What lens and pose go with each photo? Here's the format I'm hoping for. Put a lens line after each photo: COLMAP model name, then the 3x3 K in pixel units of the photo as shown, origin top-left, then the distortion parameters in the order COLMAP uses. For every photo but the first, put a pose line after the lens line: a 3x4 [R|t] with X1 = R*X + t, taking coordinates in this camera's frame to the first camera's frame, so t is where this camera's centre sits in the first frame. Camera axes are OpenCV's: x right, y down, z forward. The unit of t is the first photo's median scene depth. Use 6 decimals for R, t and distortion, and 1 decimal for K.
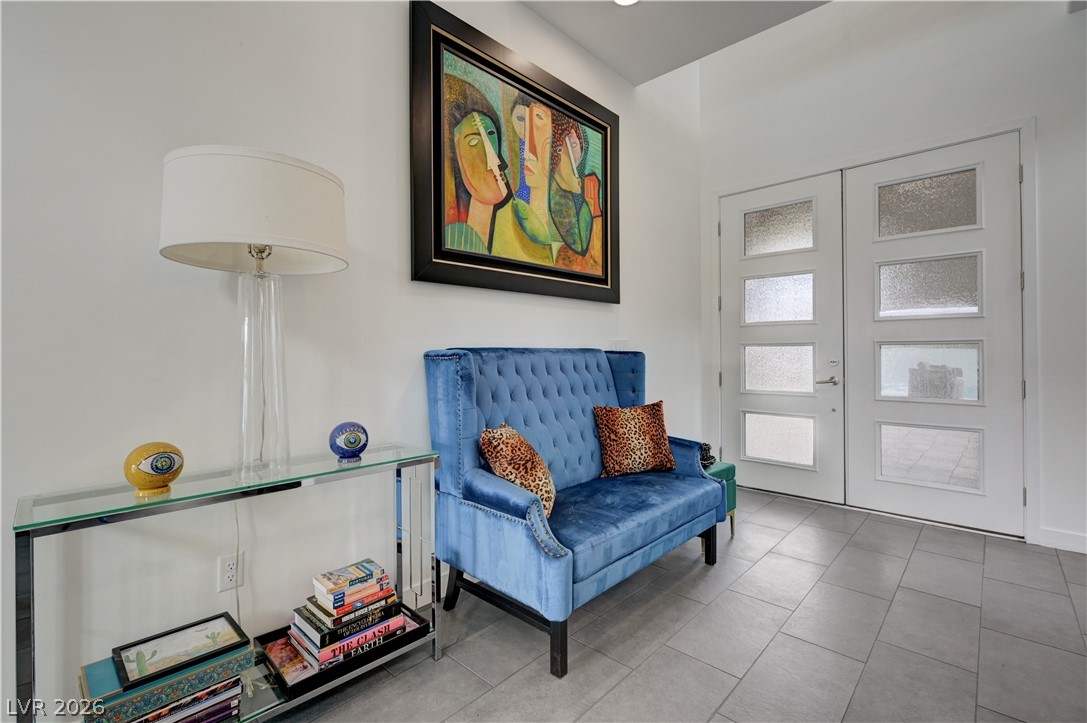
lens RADIAL K [[485.7, 0, 545.2], [0, 485.7, 348.5], [0, 0, 1]] dist [-0.000424, -0.000071]
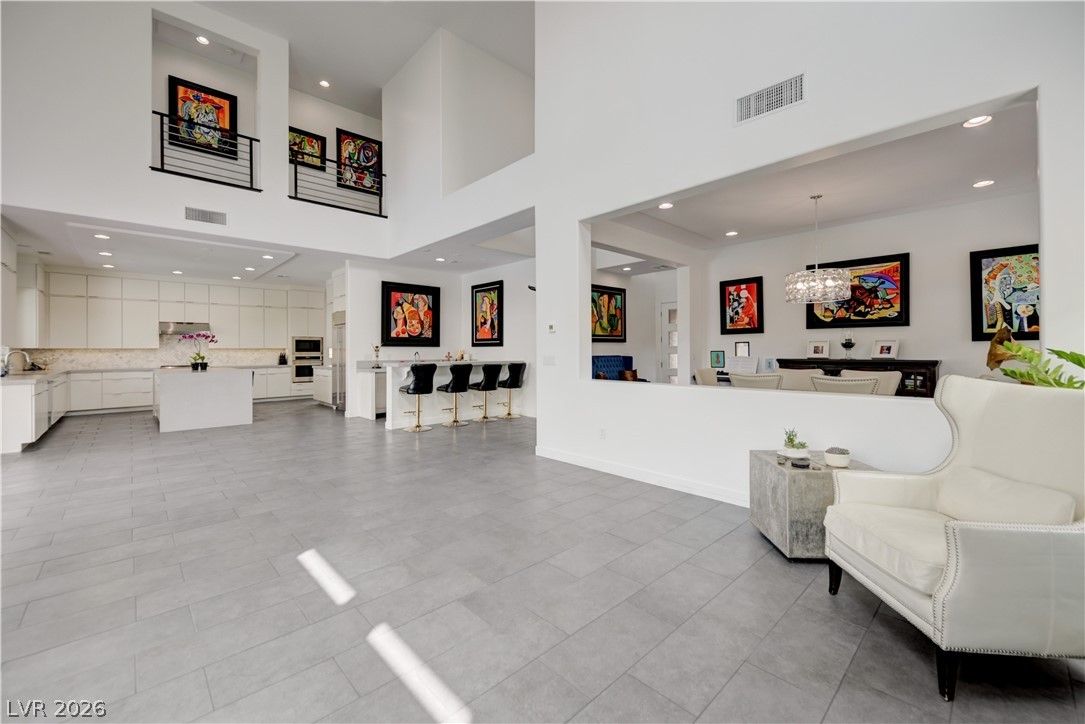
lens RADIAL K [[440.6, 0, 546.0], [0, 440.6, 349.1], [0, 0, 1]] dist [-0.003611, -0.000385]
pose [[0.998124, -0.002515, -0.061181, -0.255070], [0.002576, 0.999996, 0.000926, -0.052939], [0.061179, -0.001082, 0.998126, -2.444982]]
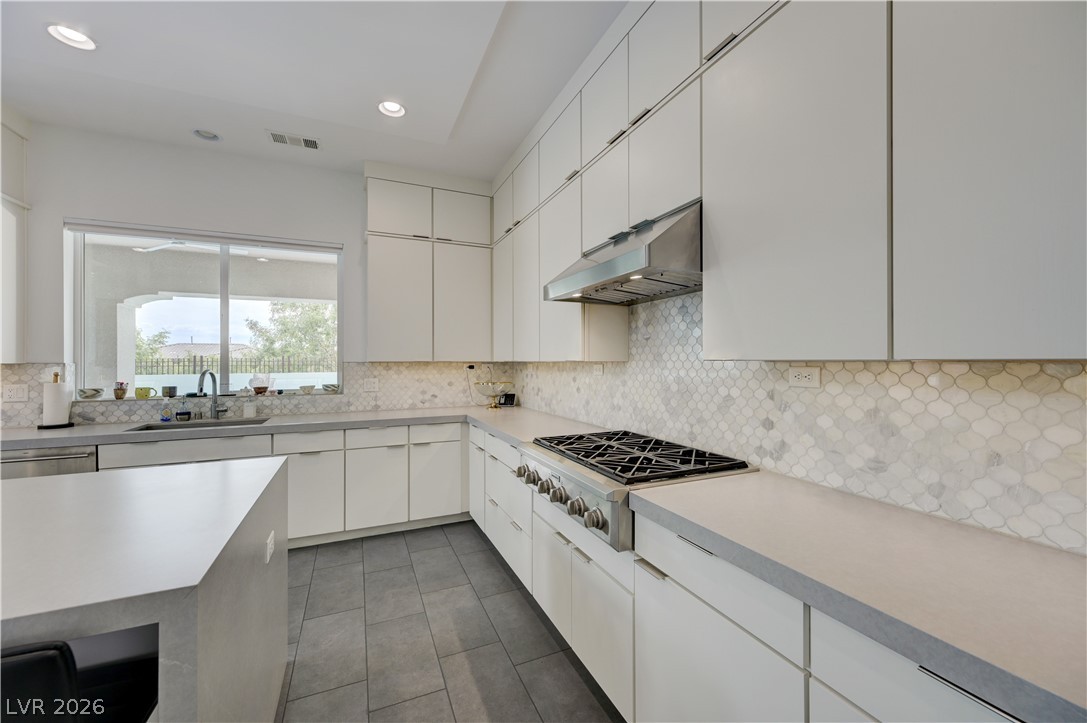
lens RADIAL K [[425.7, 0, 547.3], [0, 425.7, 359.7], [0, 0, 1]] dist [0.001434, 0.000144]
pose [[-0.386727, 0.001541, -0.922193, -2.684268], [0.008590, 0.999961, -0.001931, -0.065035], [0.922154, -0.008669, -0.386726, 1.041395]]
